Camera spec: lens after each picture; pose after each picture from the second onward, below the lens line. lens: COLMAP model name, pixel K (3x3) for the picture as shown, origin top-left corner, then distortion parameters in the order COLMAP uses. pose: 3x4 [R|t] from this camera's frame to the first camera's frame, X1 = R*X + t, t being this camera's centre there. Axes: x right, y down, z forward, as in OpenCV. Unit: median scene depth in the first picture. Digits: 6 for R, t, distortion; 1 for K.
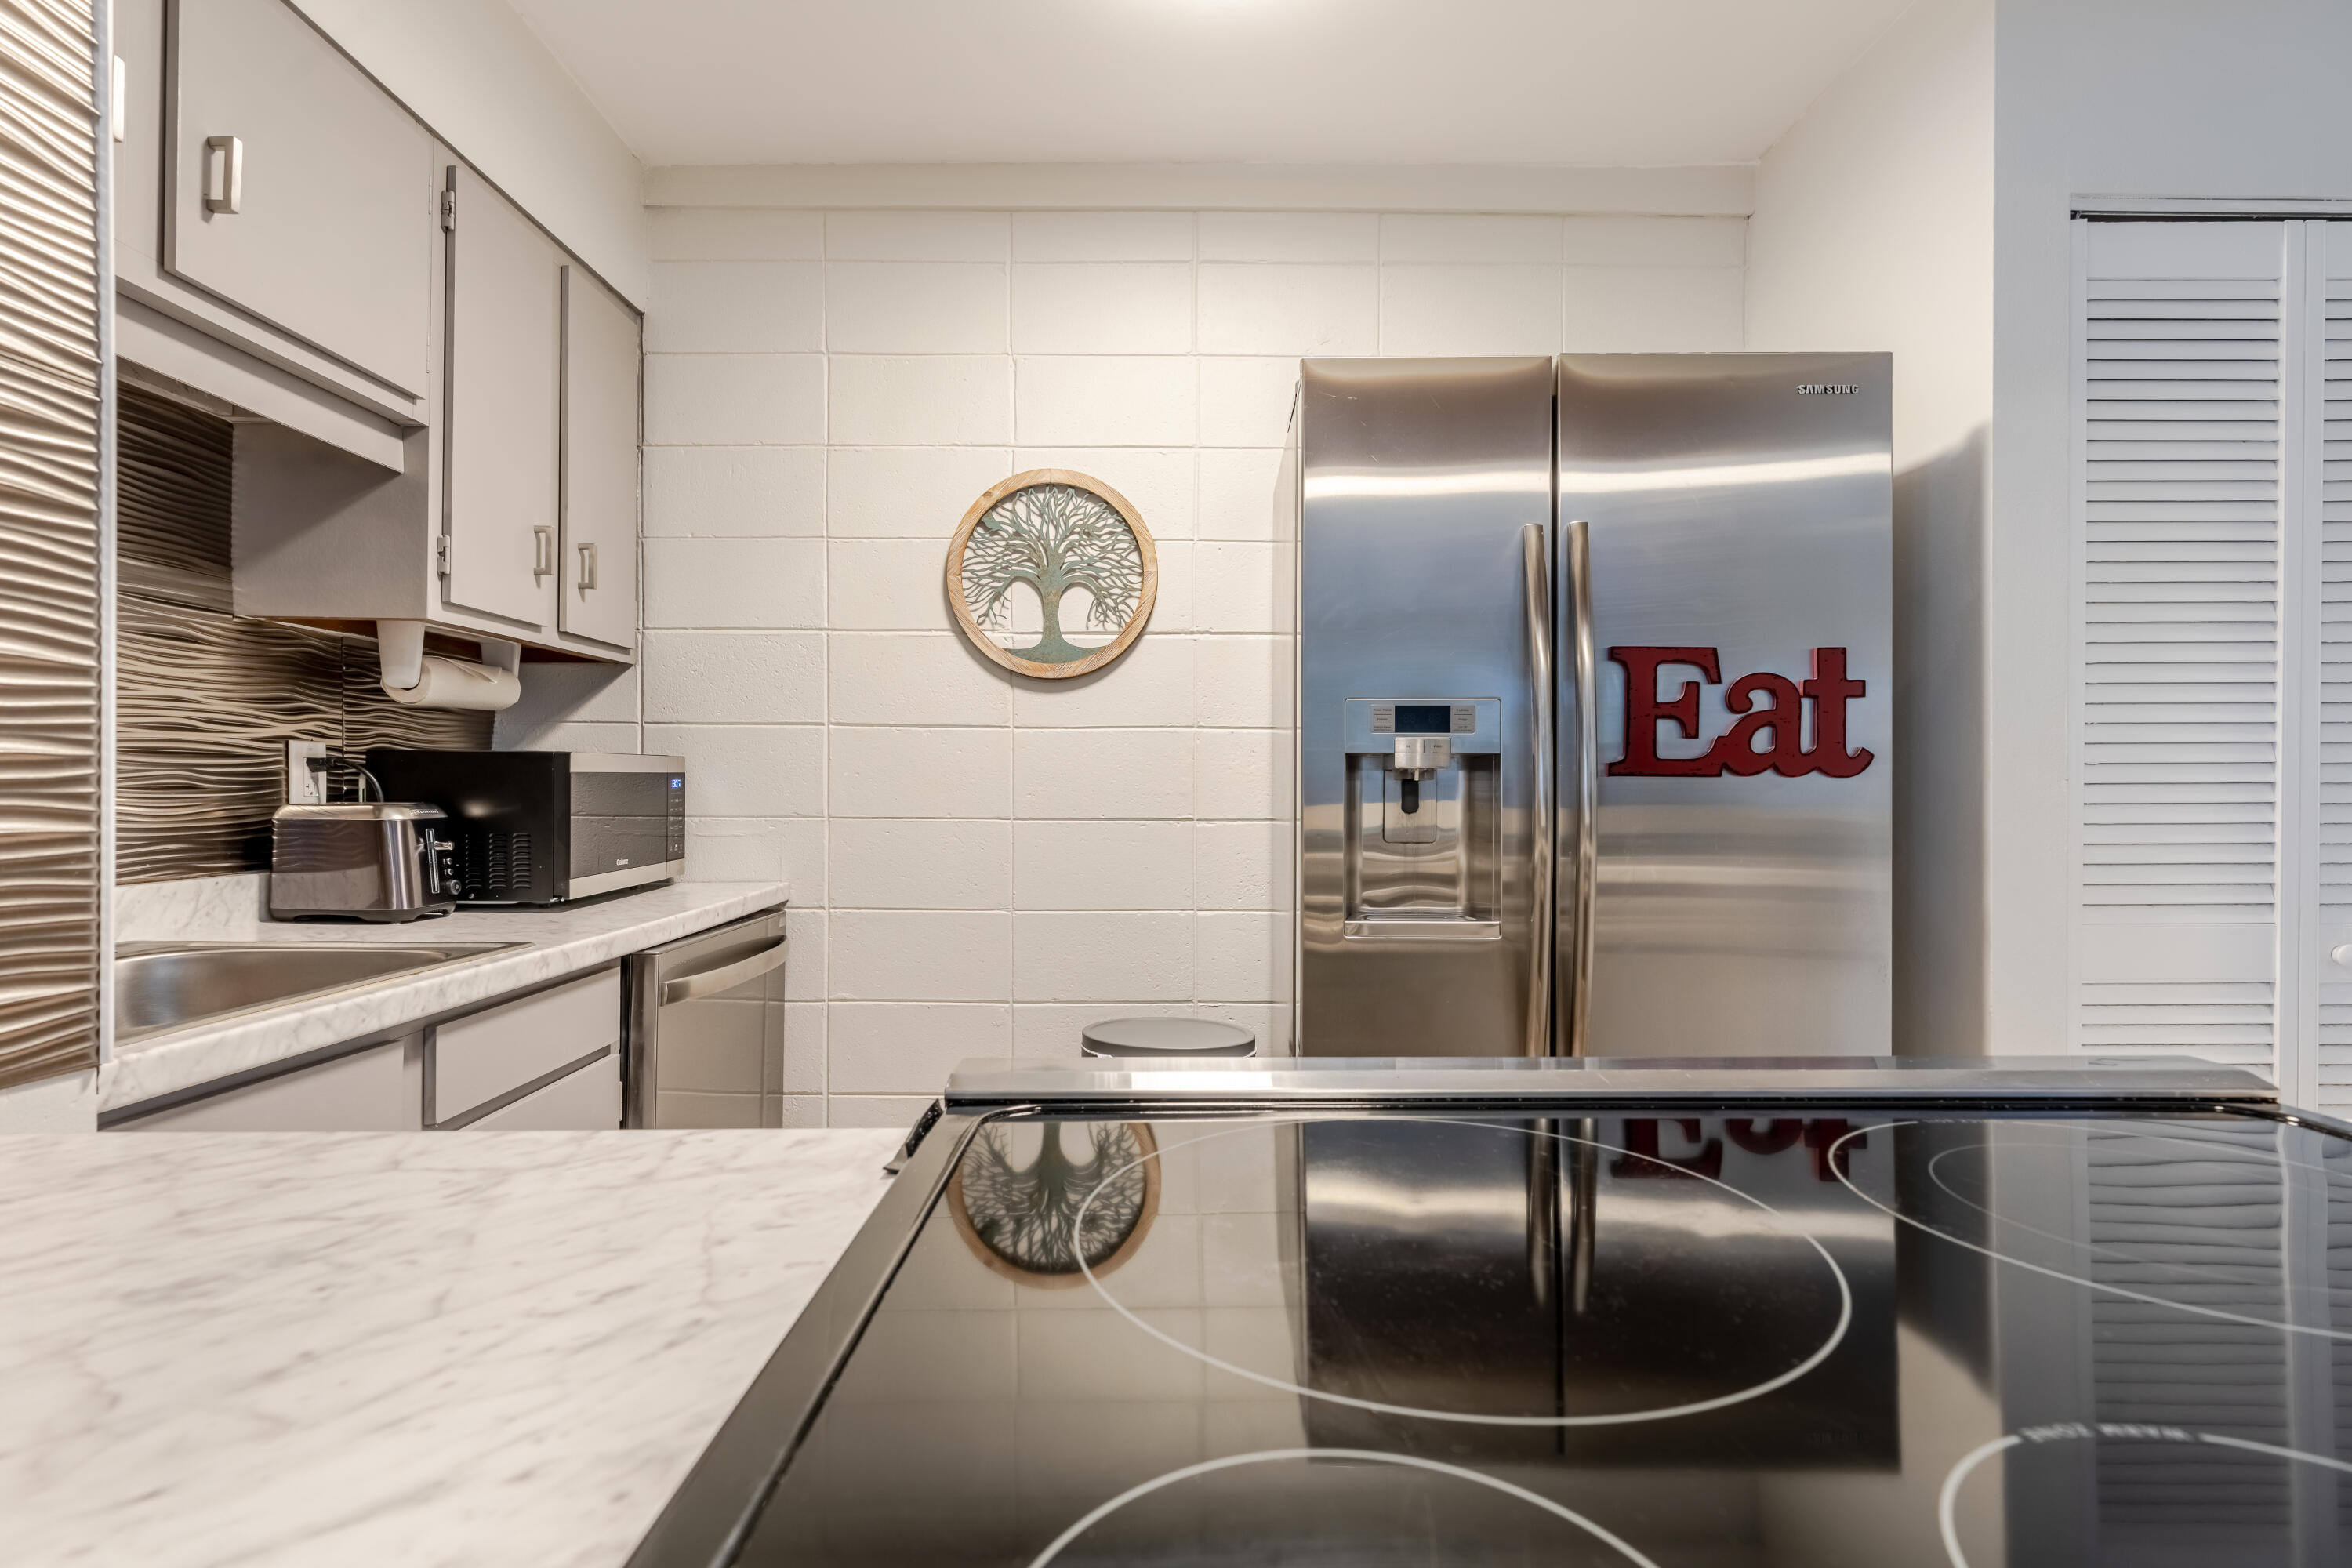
lens RADIAL K [[1115.0, 0, 1173.4], [0, 1115.0, 765.3], [0, 0, 1]] dist [-0.001983, 0.000287]
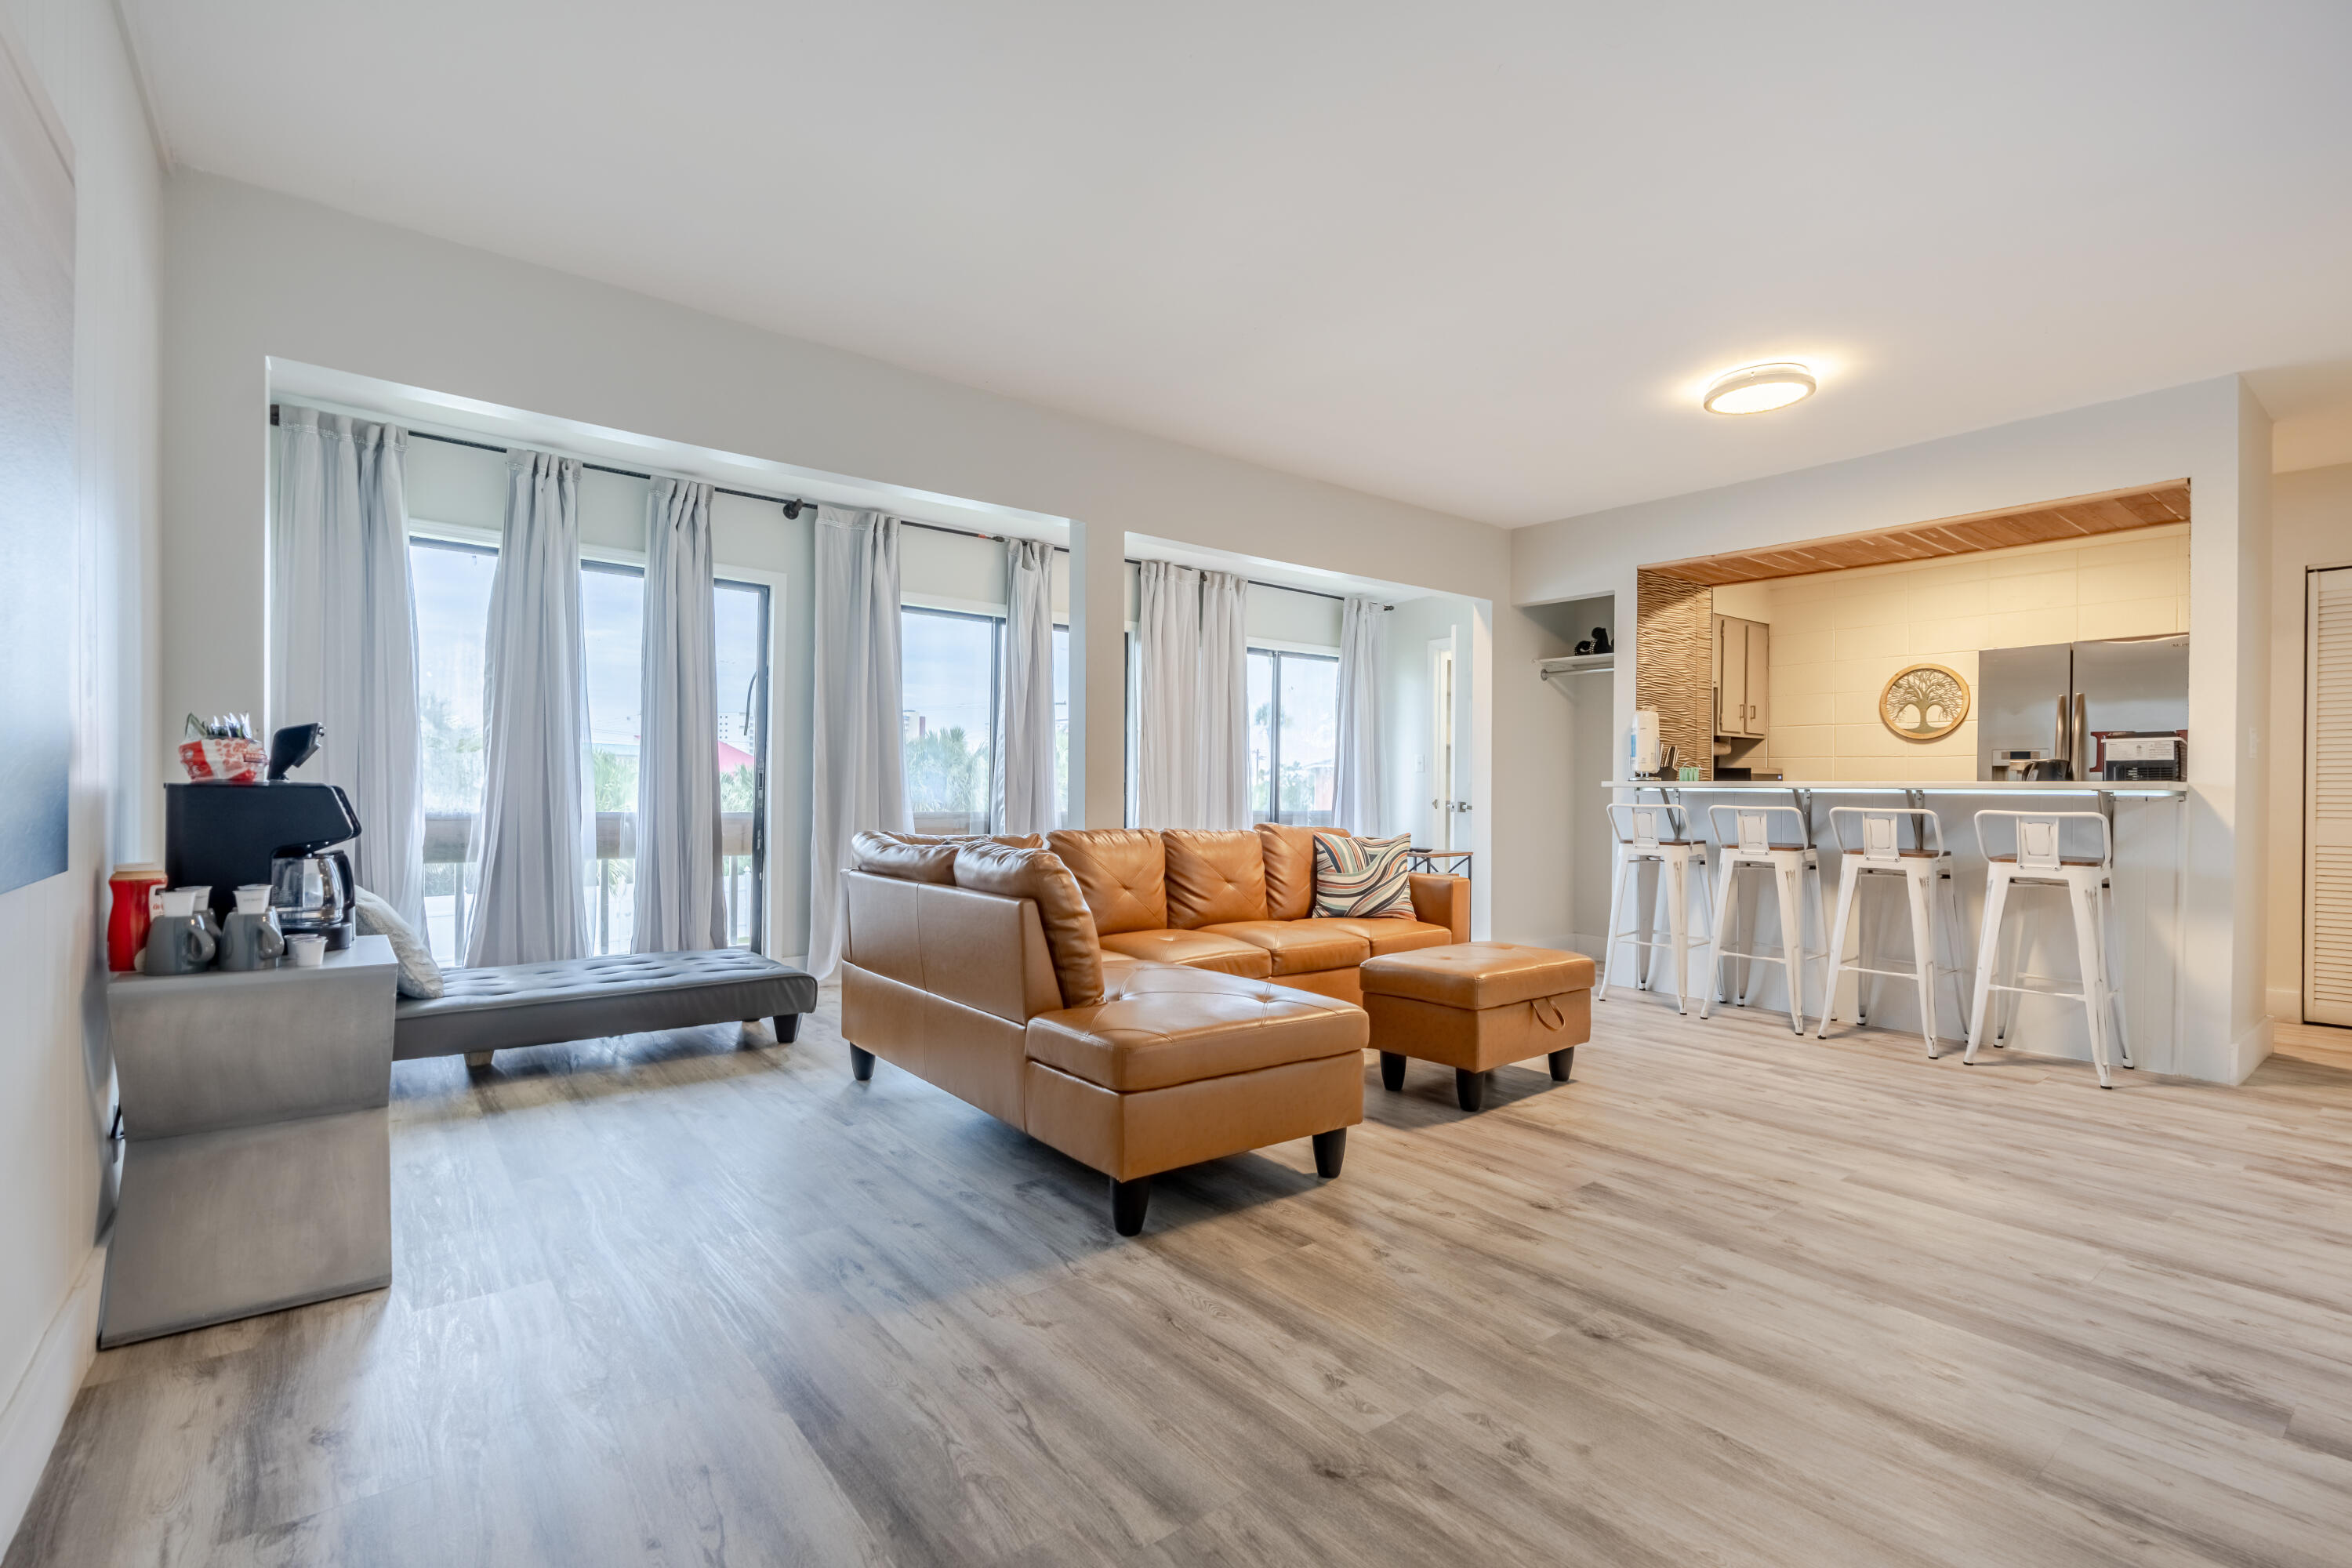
lens RADIAL K [[1069.6, 0, 1177.5], [0, 1069.6, 796.5], [0, 0, 1]] dist [-0.003189, 0.000218]
pose [[0.616936, 0.009389, -0.786957, 1.030794], [0.005950, 0.999845, 0.016594, 0.011610], [0.786991, -0.014920, 0.616784, -2.578985]]
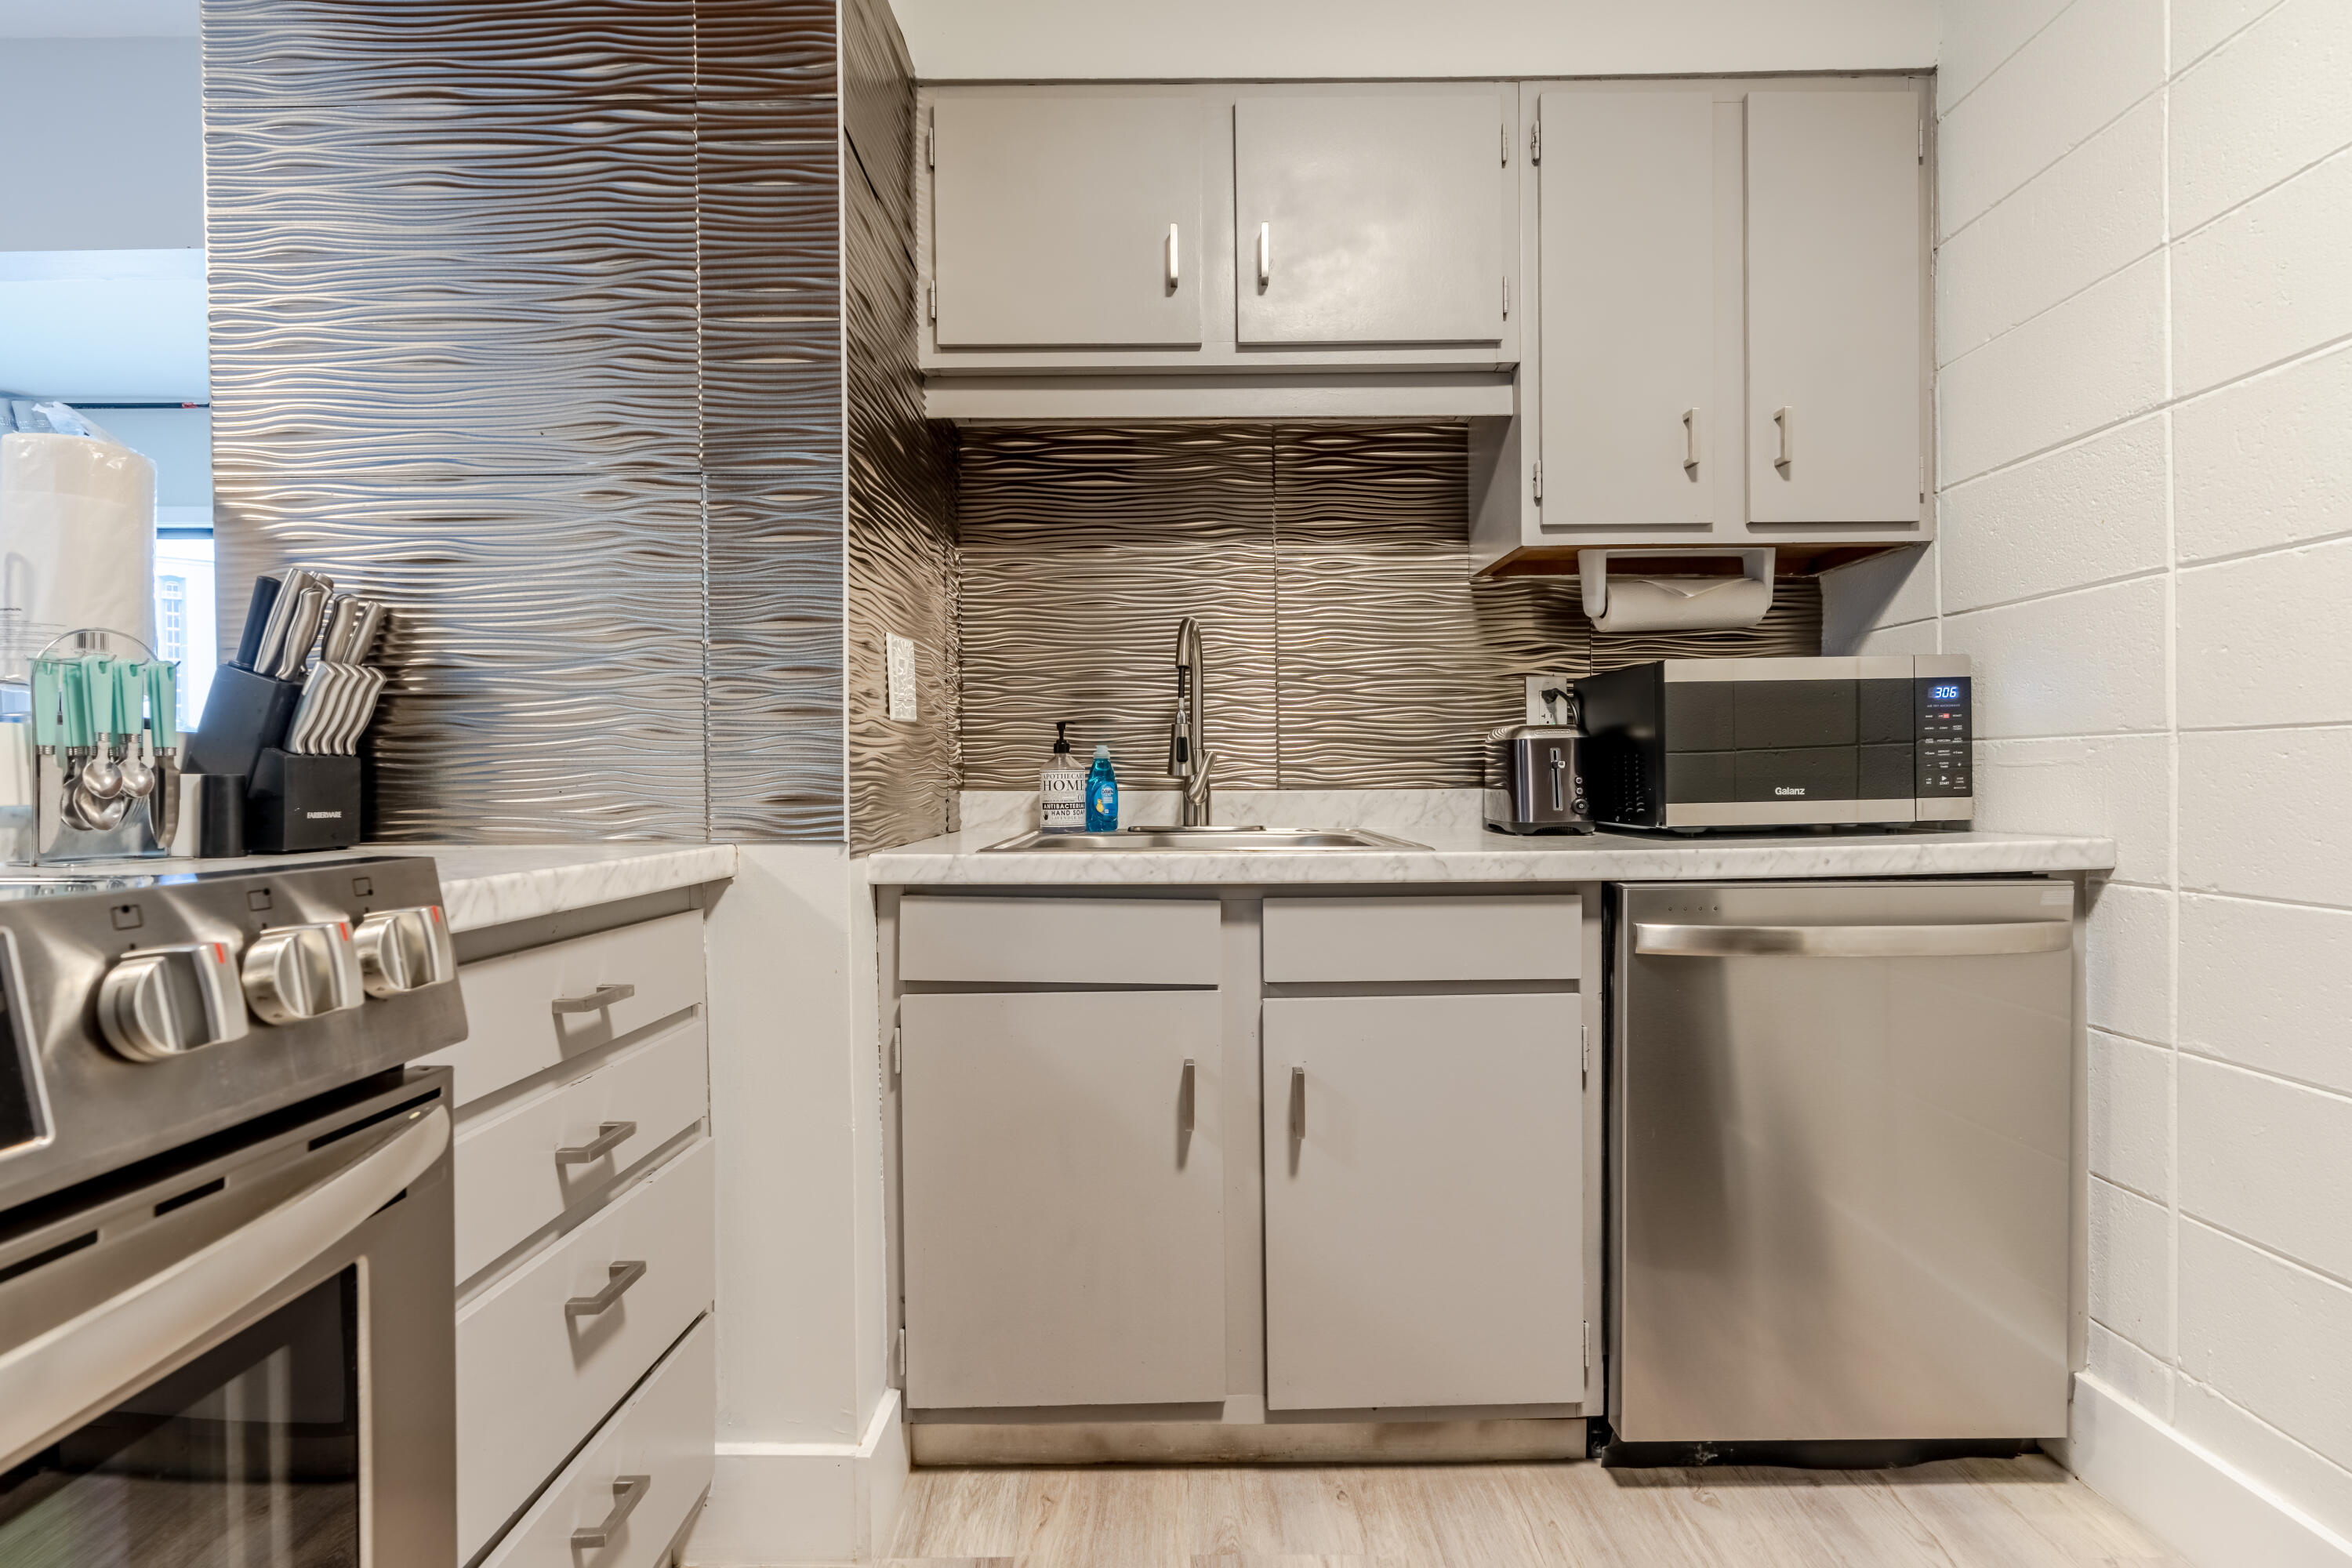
lens RADIAL K [[1069.6, 0, 1177.5], [0, 1069.6, 796.5], [0, 0, 1]] dist [-0.003189, 0.000218]
pose [[-0.011668, 0.014022, -0.999834, 0.307453], [0.029478, 0.999472, 0.013673, 0.071305], [0.999497, -0.029314, -0.012076, 0.603927]]
